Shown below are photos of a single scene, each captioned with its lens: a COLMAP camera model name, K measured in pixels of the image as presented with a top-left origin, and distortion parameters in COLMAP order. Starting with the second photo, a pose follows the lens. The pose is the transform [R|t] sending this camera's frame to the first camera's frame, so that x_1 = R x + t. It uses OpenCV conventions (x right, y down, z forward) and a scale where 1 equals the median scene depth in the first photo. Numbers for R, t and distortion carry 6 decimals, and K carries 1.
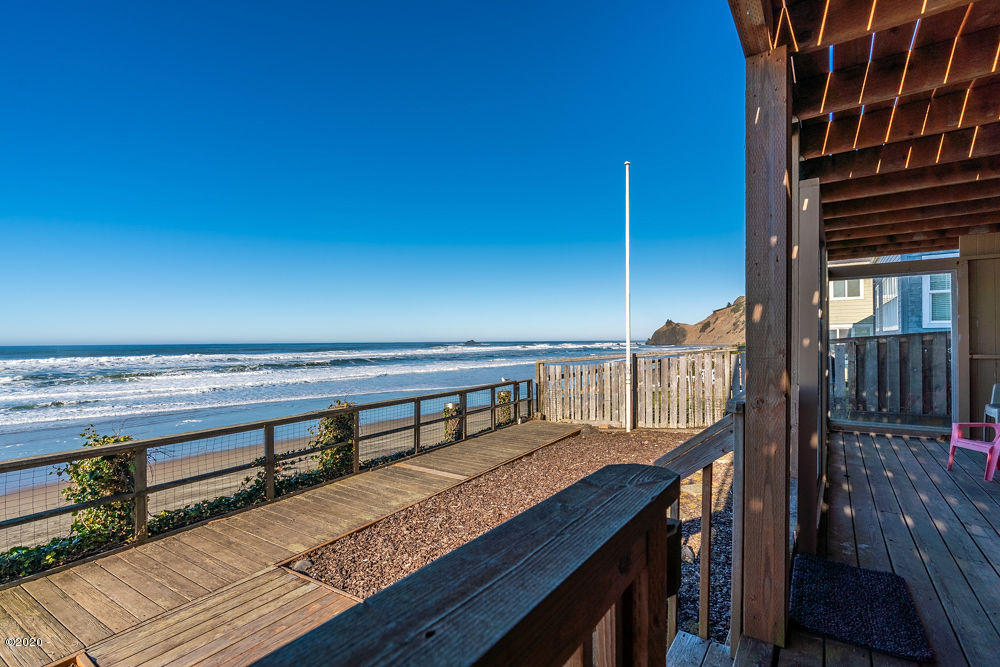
lens RADIAL K [[450.6, 0, 510.1], [0, 450.6, 331.7], [0, 0, 1]] dist [-0.000569, 0.000394]
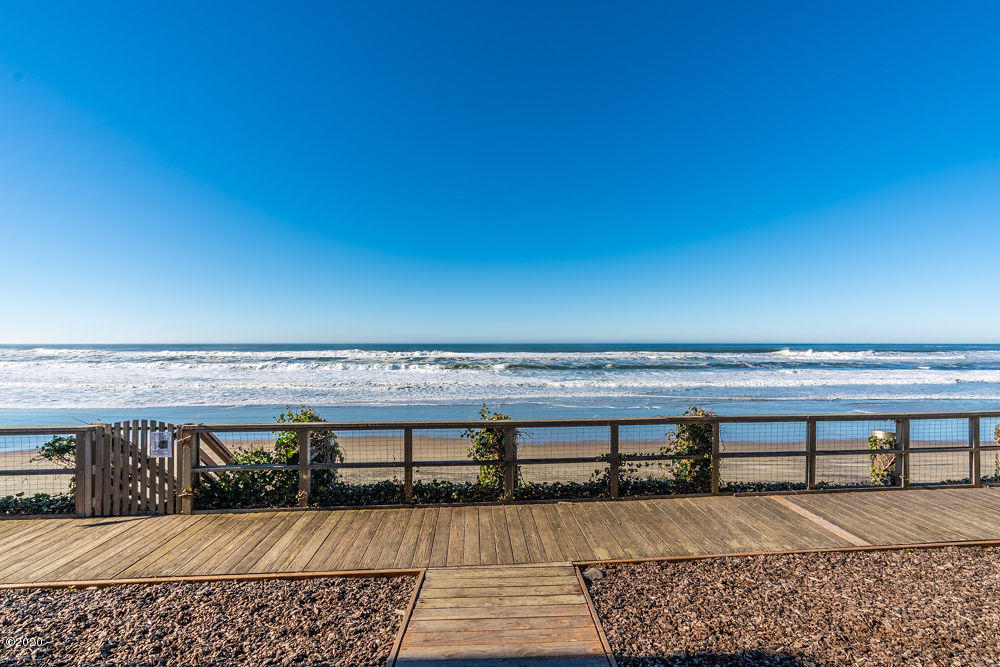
lens RADIAL K [[459.1, 0, 500.0], [0, 459.1, 333.5], [0, 0, 1]] dist [-0.002234, 0.001285]
pose [[0.604375, -0.005652, -0.796680, 0.139702], [0.011181, 0.999937, 0.001388, -0.002085], [0.796622, -0.009747, 0.604399, 0.164874]]
